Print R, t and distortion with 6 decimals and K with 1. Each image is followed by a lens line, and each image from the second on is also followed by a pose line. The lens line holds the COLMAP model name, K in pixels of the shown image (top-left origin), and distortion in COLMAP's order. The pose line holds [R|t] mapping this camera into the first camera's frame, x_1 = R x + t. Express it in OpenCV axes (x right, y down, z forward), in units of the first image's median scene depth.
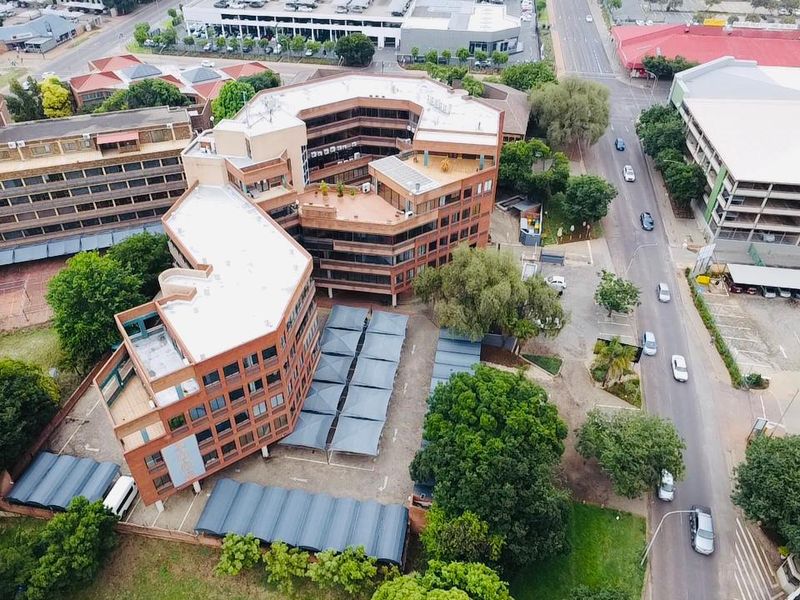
lens RADIAL K [[600.5, 0, 400.2], [0, 600.5, 291.2], [0, 0, 1]] dist [0.003500, -0.006806]
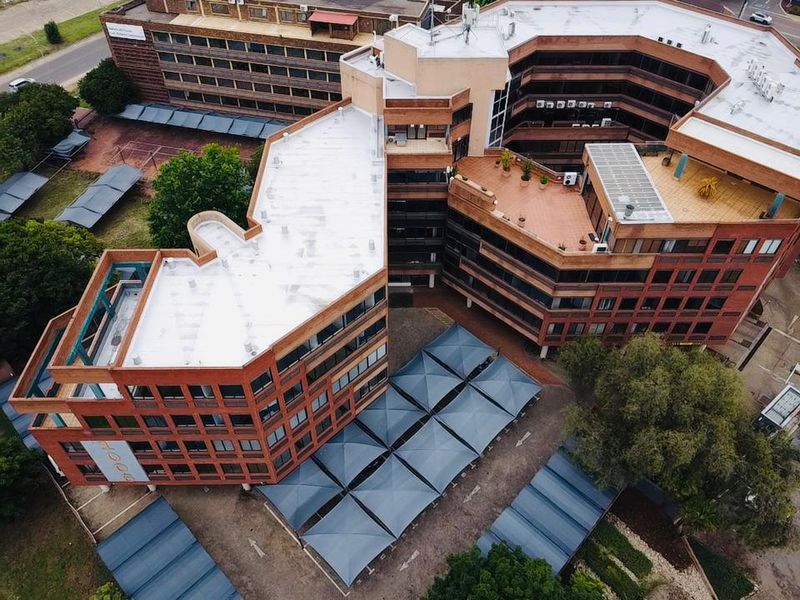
lens RADIAL K [[600.5, 0, 400.2], [0, 600.5, 291.2], [0, 0, 1]] dist [0.003500, -0.006806]
pose [[0.819488, 0.404752, -0.405728, 0.106766], [-0.345466, 0.913755, 0.213787, -0.137669], [0.457267, -0.035031, 0.888639, 0.335810]]
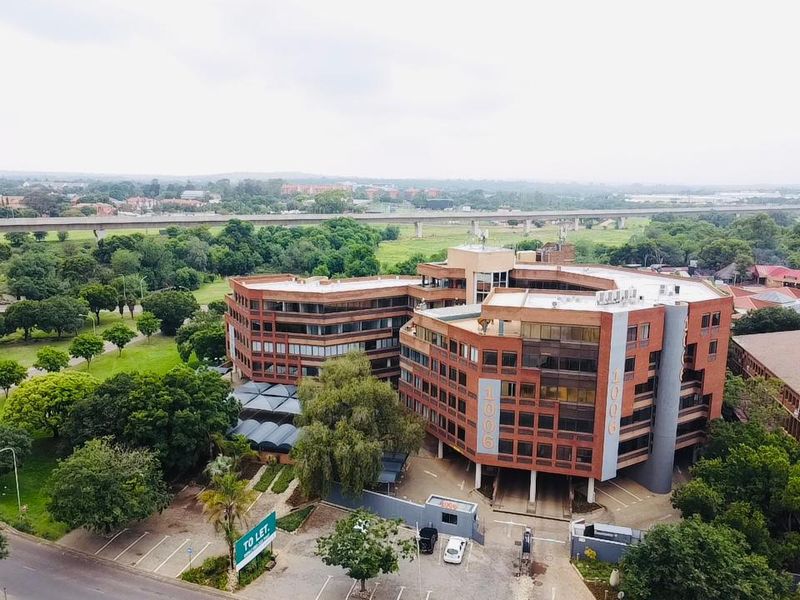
lens RADIAL K [[600.5, 0, 400.2], [0, 600.5, 291.2], [0, 0, 1]] dist [0.003500, -0.006806]
pose [[-0.102169, 0.159778, -0.981852, 0.898840], [-0.611190, 0.768665, 0.188685, -0.325501], [0.784862, 0.619375, 0.019120, 0.858295]]
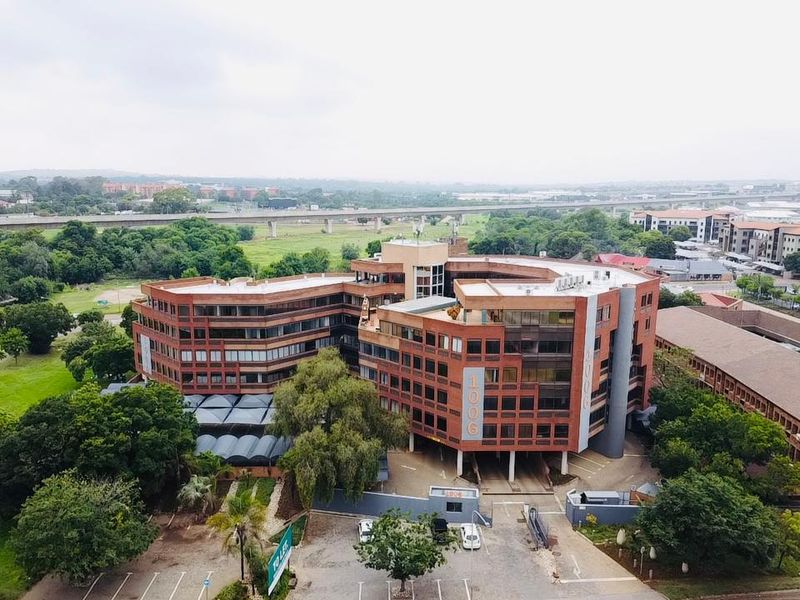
lens RADIAL K [[600.5, 0, 400.2], [0, 600.5, 291.2], [0, 0, 1]] dist [0.003500, -0.006806]
pose [[0.177065, 0.159287, -0.971224, 0.886049], [-0.602531, 0.797819, 0.020999, -0.203563], [0.778206, 0.581474, 0.237242, 0.712295]]
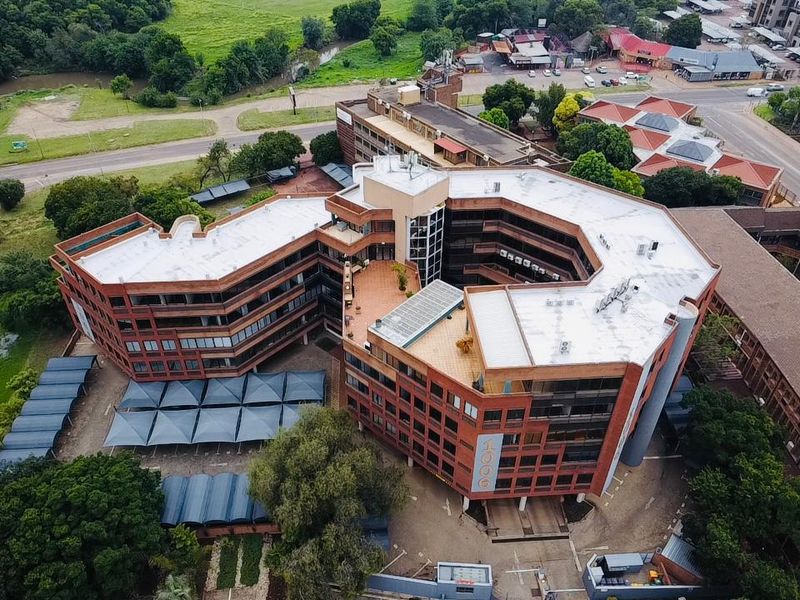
lens RADIAL K [[600.5, 0, 400.2], [0, 600.5, 291.2], [0, 0, 1]] dist [0.003500, -0.006806]
pose [[0.227137, 0.570724, -0.789103, 0.556202], [-0.594636, 0.722974, 0.351734, -0.444447], [0.771244, 0.389337, 0.503587, 0.573155]]
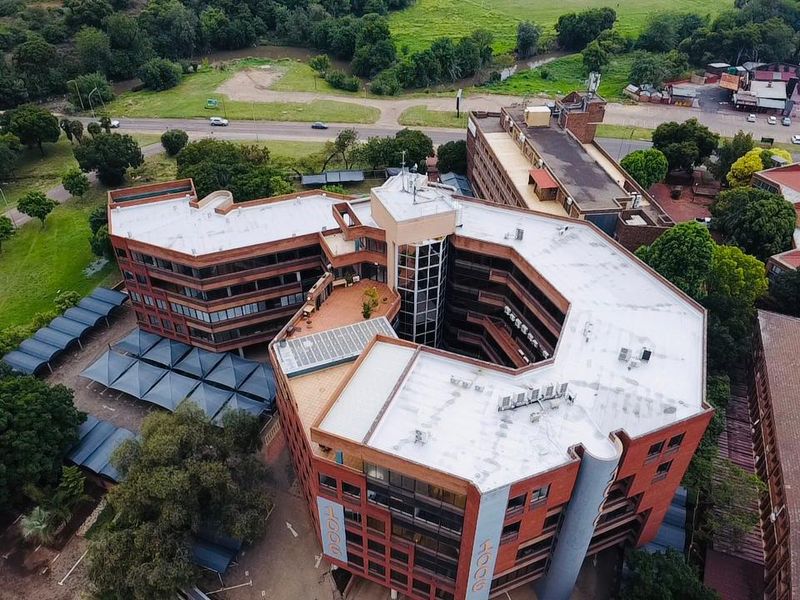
lens RADIAL K [[600.5, 0, 400.2], [0, 600.5, 291.2], [0, 0, 1]] dist [0.003500, -0.006806]
pose [[-0.230012, 0.568944, -0.789555, 0.478928], [-0.603362, 0.553195, 0.574396, -0.640923], [0.763577, 0.608505, 0.216038, 0.838818]]
